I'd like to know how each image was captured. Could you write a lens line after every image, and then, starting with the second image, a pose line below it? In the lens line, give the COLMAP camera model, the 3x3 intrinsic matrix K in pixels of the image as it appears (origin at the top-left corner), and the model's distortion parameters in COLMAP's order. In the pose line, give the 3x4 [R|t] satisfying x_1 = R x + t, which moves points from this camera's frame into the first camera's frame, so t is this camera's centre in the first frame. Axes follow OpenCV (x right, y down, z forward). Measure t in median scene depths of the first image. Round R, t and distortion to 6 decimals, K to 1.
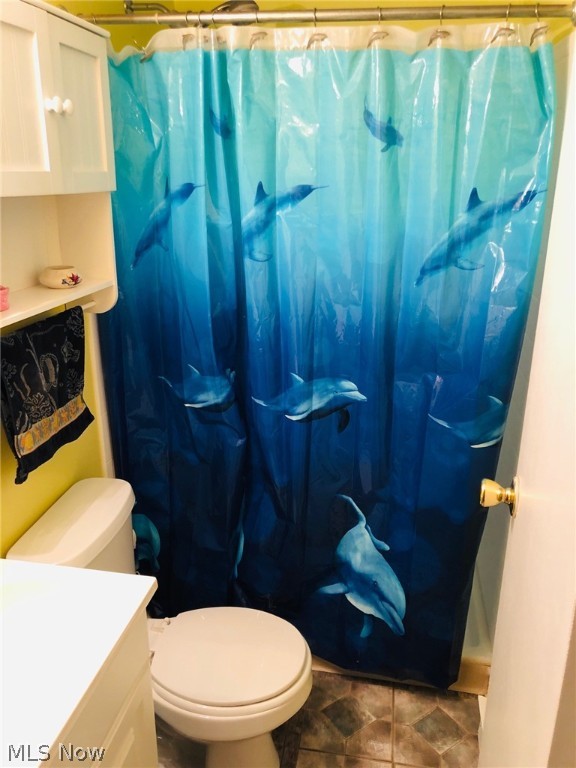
lens RADIAL K [[618.0, 0, 292.2], [0, 618.0, 384.2], [0, 0, 1]] dist [0.010949, -0.016905]
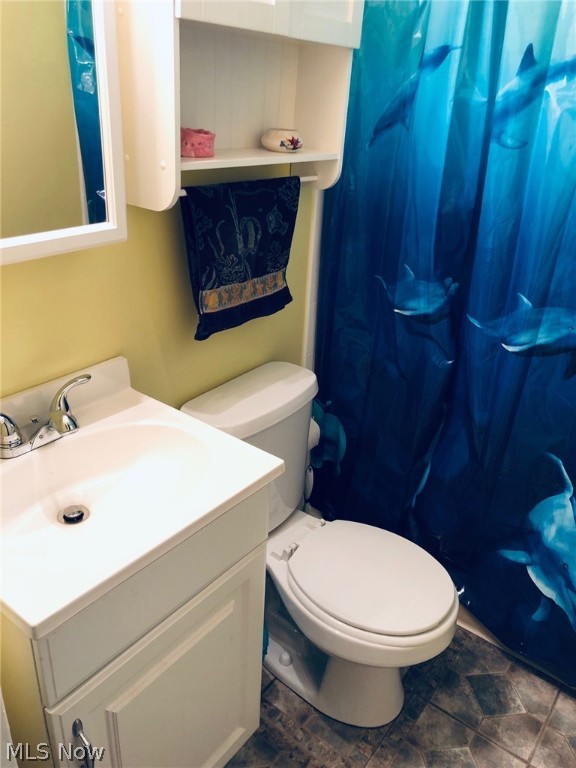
lens RADIAL K [[618.0, 0, 287.1], [0, 618.0, 381.1], [0, 0, 1]] dist [0.010949, -0.016905]
pose [[0.883935, 0.241483, -0.400432, 0.083971], [-0.200335, 0.969334, 0.142331, 0.039962], [0.422522, -0.045591, 0.905205, 0.107134]]
